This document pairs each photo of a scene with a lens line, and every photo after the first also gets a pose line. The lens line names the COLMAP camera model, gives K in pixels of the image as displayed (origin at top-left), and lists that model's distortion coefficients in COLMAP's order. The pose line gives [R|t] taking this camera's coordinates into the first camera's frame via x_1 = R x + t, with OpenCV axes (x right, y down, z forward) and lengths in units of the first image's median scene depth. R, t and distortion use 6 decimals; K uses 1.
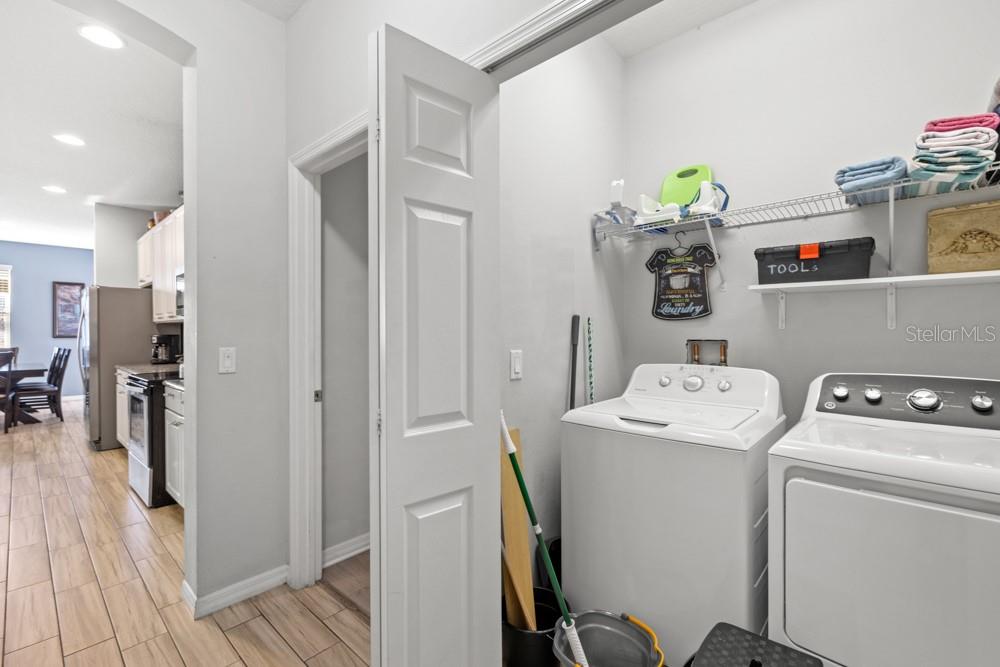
lens RADIAL K [[436.4, 0, 496.1], [0, 436.4, 332.6], [0, 0, 1]] dist [-0.000270, 0.000450]
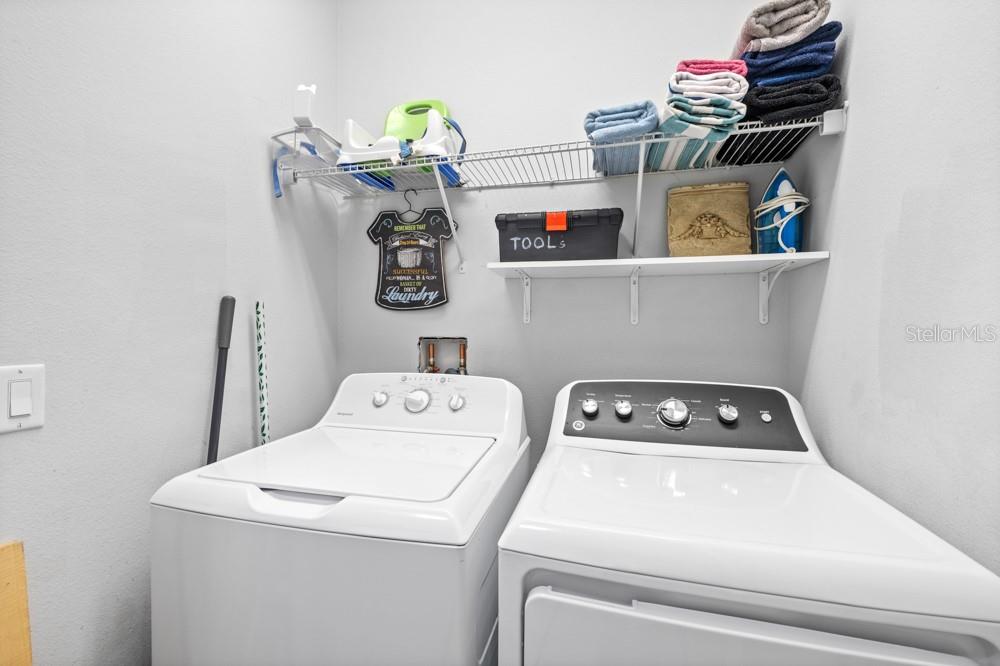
lens RADIAL K [[436.4, 0, 496.1], [0, 436.4, 332.1], [0, 0, 1]] dist [-0.000270, 0.000450]
pose [[0.879407, -0.001246, 0.476070, 0.247197], [-0.002930, 0.999963, 0.008030, 0.001435], [-0.476062, -0.008457, 0.879371, 0.356360]]
